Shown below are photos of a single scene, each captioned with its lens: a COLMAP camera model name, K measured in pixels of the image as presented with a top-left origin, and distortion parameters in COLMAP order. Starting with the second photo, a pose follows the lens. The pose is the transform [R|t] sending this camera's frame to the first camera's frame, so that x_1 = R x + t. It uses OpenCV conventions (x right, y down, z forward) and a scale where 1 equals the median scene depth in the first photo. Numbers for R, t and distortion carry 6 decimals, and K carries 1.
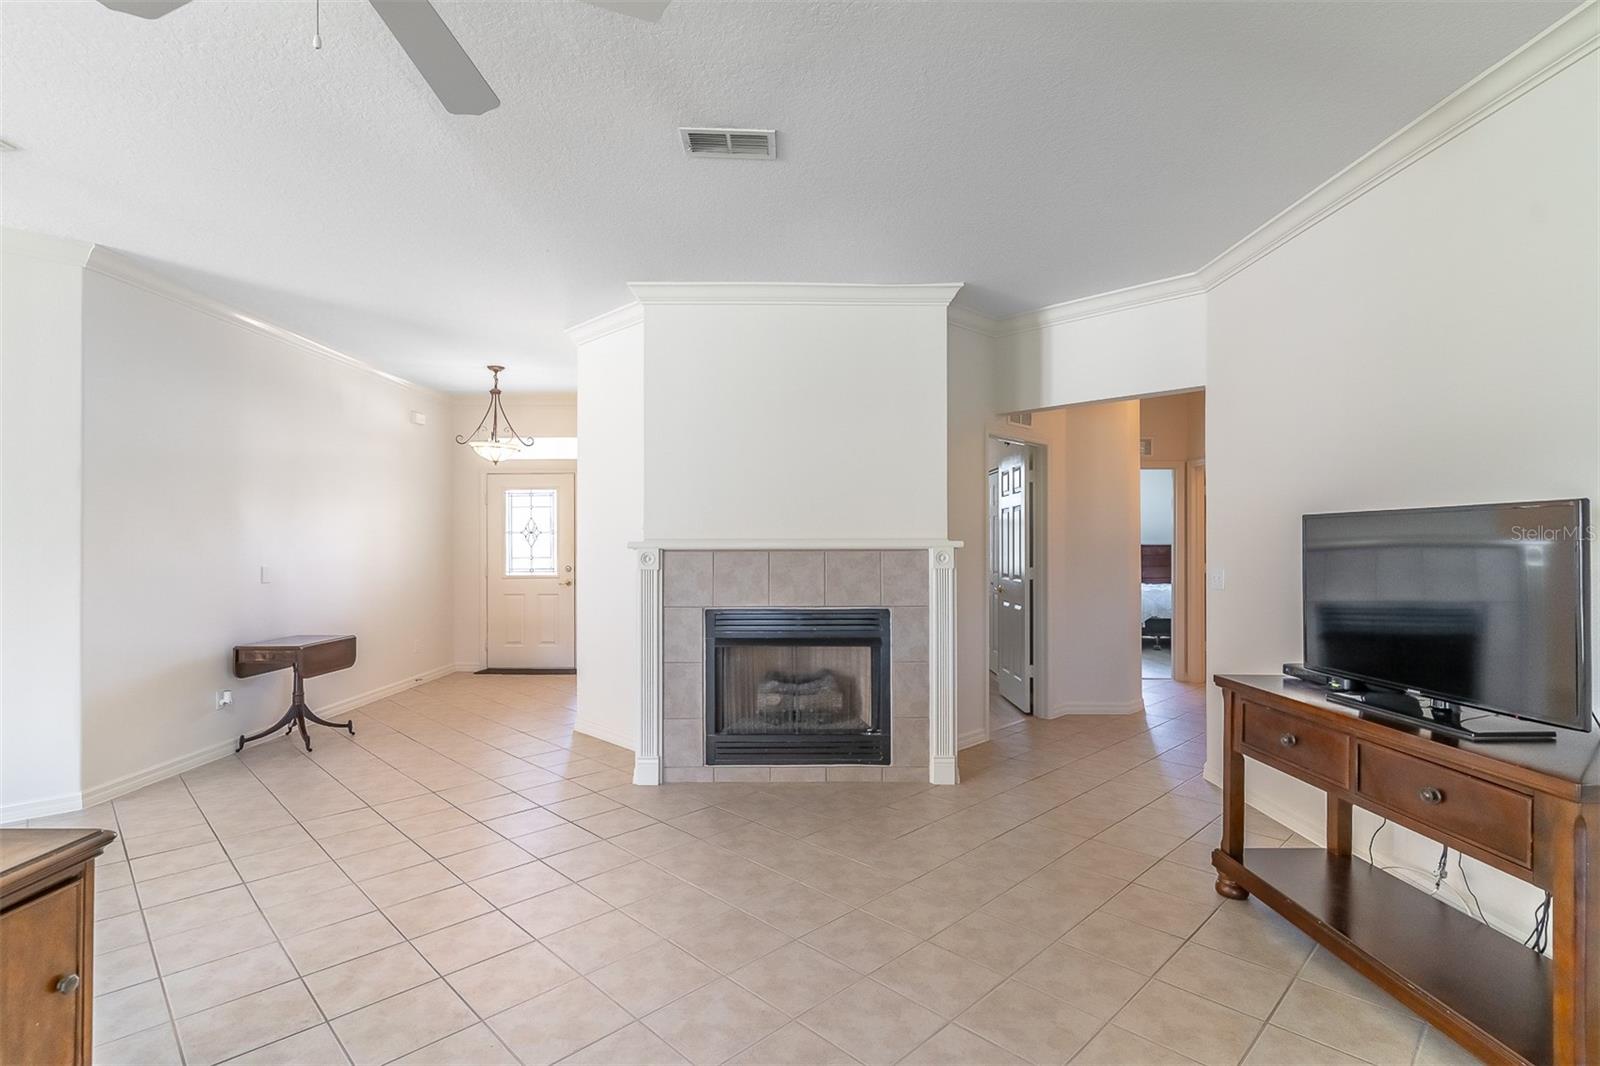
lens RADIAL K [[783.4, 0, 812.2], [0, 783.4, 542.6], [0, 0, 1]] dist [0.004588, 0.001898]
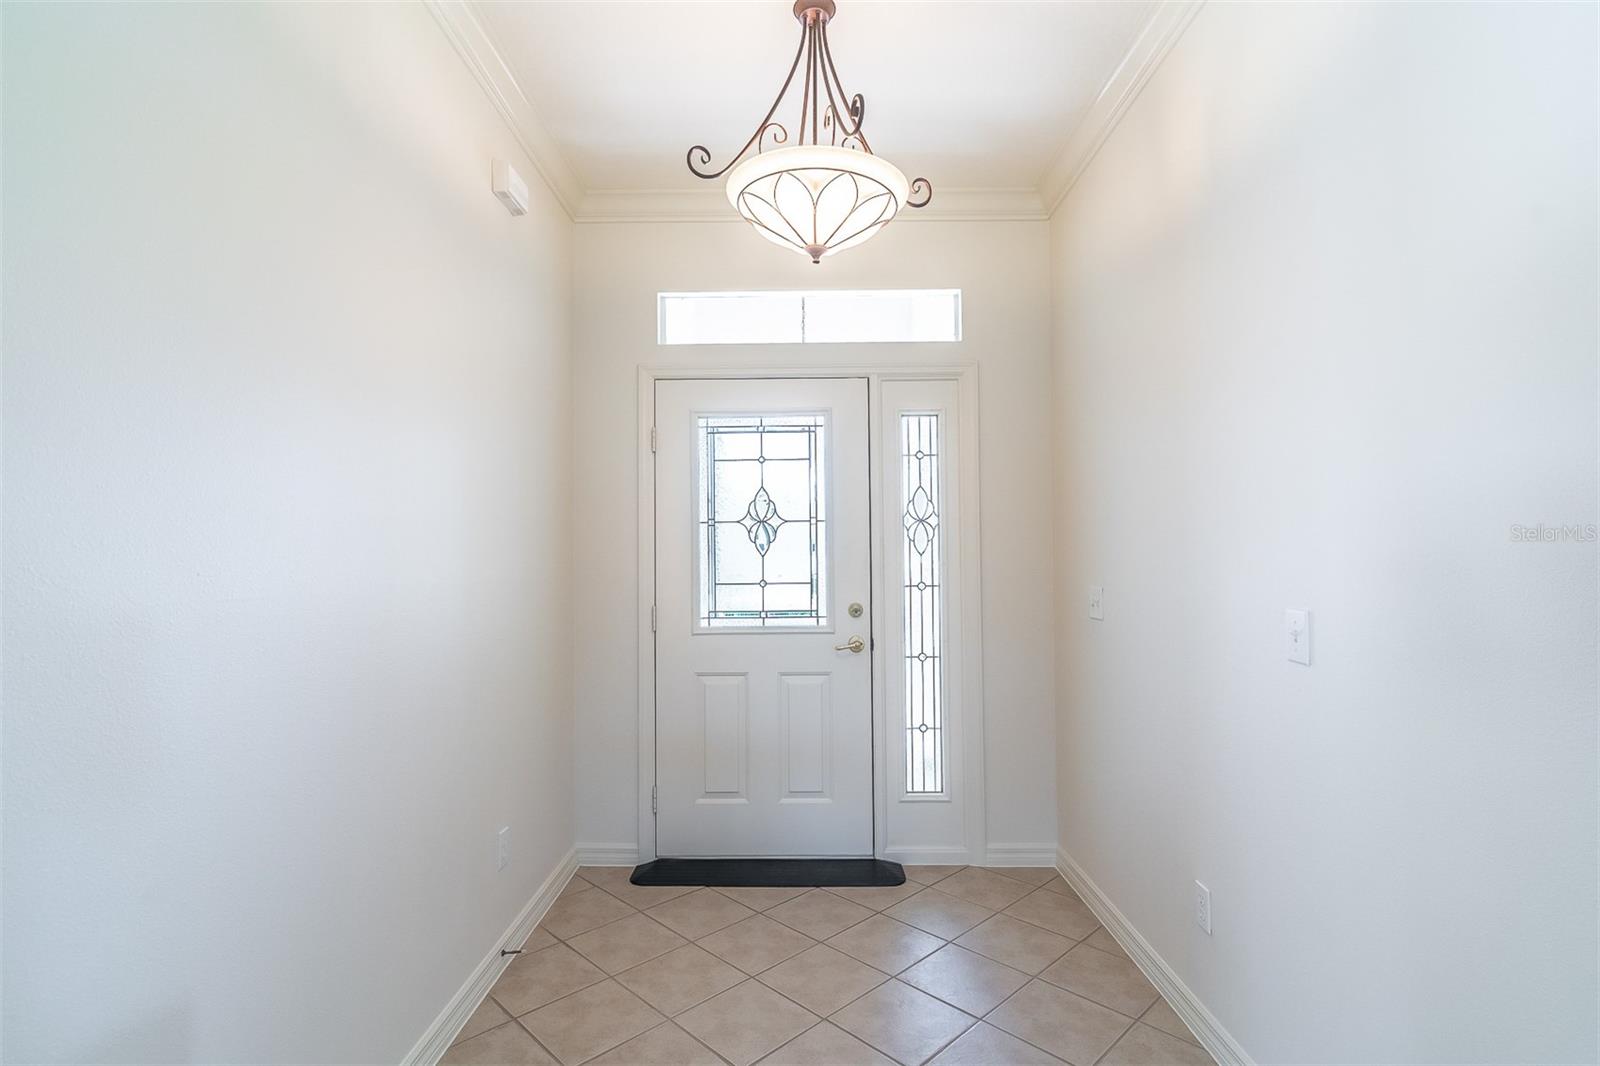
lens RADIAL K [[783.4, 0, 806.6], [0, 783.4, 529.1], [0, 0, 1]] dist [0.004588, 0.001898]
pose [[0.999562, -0.007423, -0.028638, -0.324009], [0.007469, 0.999971, 0.001519, -0.009722], [0.028626, -0.001732, 0.999589, 0.593495]]
